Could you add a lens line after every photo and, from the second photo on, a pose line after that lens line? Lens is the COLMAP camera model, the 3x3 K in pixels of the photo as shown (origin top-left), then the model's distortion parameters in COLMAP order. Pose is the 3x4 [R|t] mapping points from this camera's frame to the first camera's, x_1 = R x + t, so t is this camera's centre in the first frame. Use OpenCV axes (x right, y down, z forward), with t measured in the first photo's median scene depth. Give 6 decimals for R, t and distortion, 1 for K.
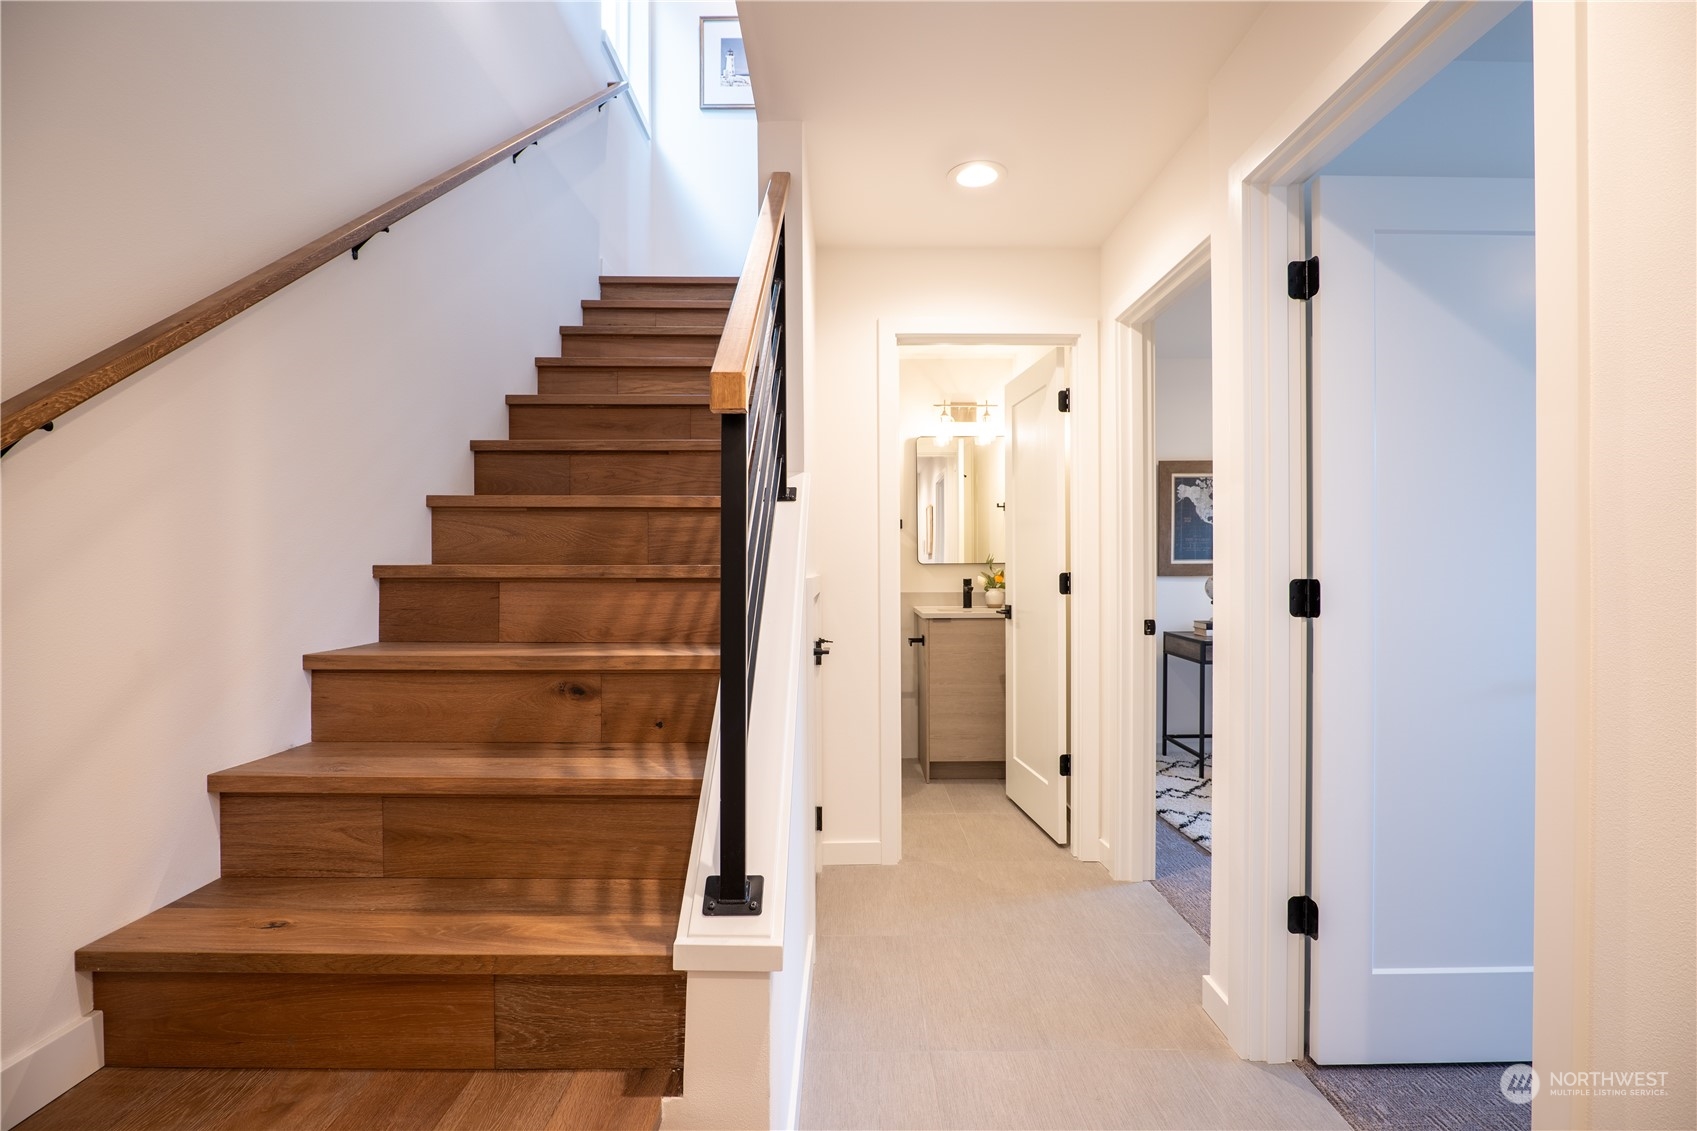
lens RADIAL K [[794.1, 0, 850.6], [0, 794.1, 572.2], [0, 0, 1]] dist [-0.024060, 0.005864]
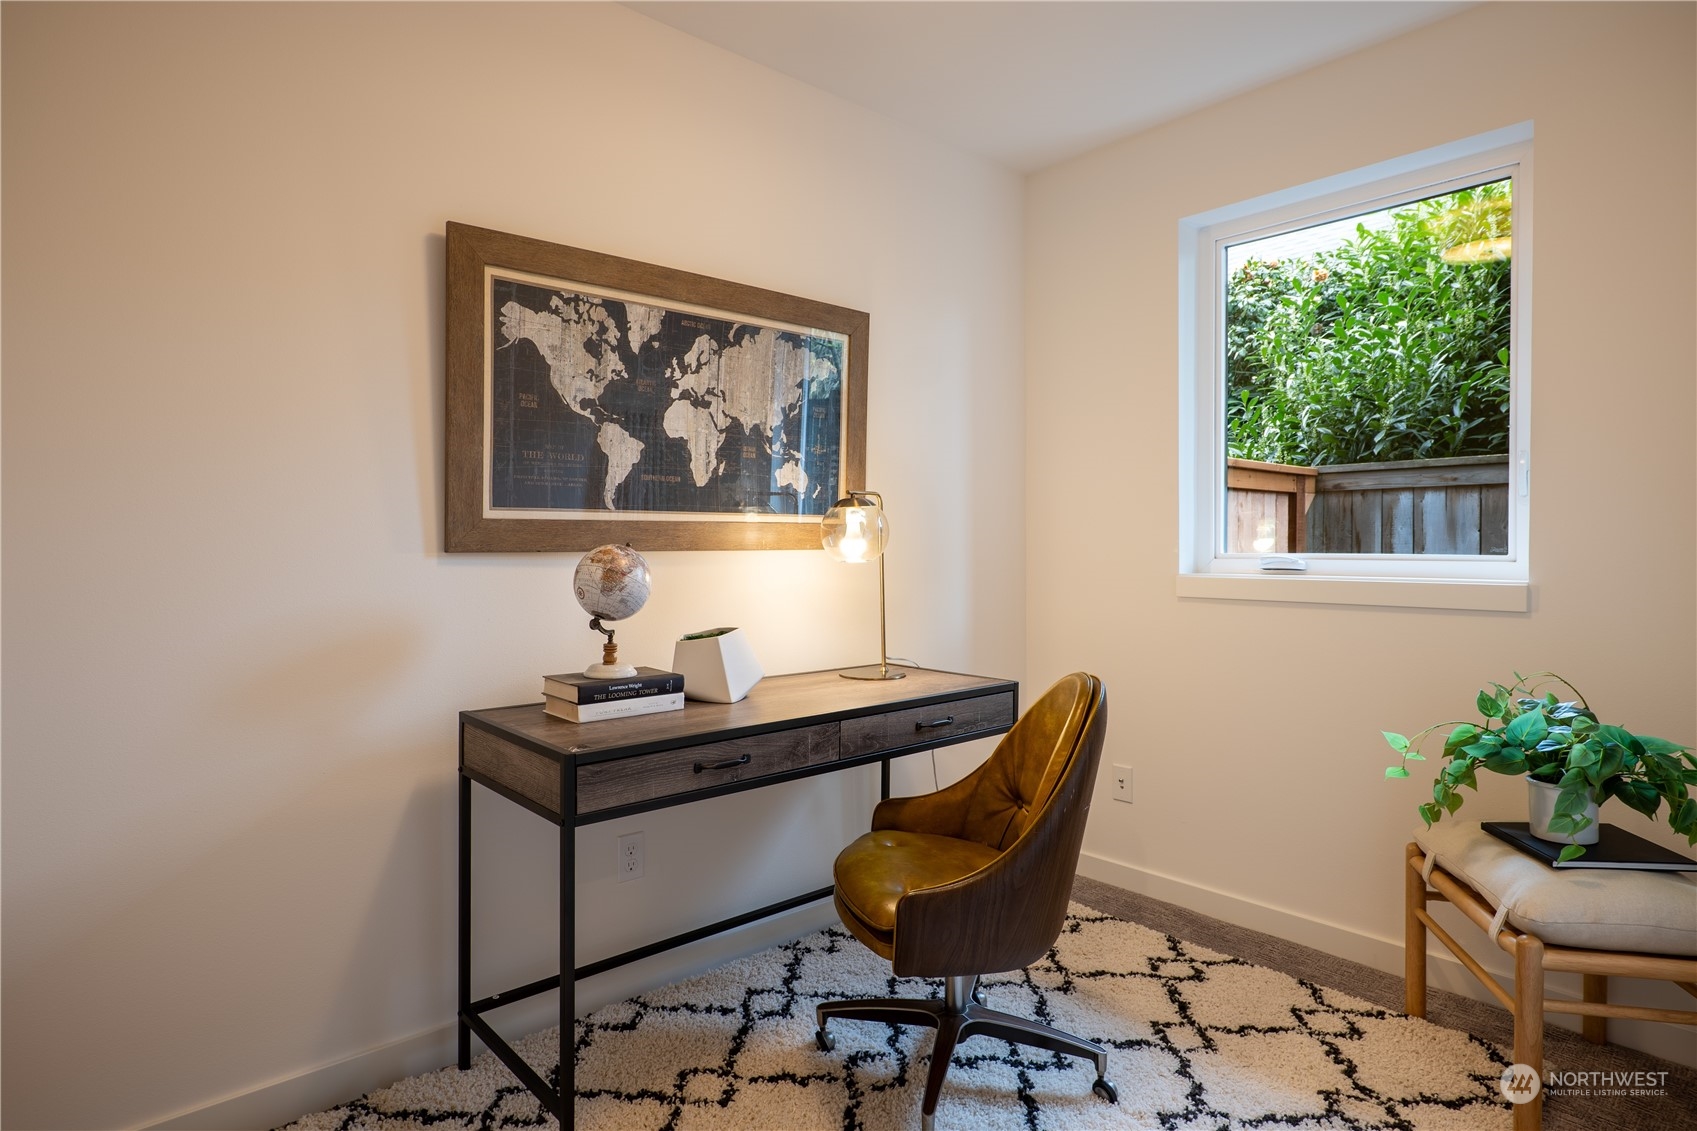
lens RADIAL K [[933.5, 0, 847.7], [0, 933.5, 559.1], [0, 0, 1]] dist [-0.006295, 0.001702]
pose [[0.762301, -0.006216, 0.647193, 0.257309], [-0.000931, 0.999942, 0.010700, 0.003249], [-0.647222, -0.008759, 0.762251, 0.570682]]
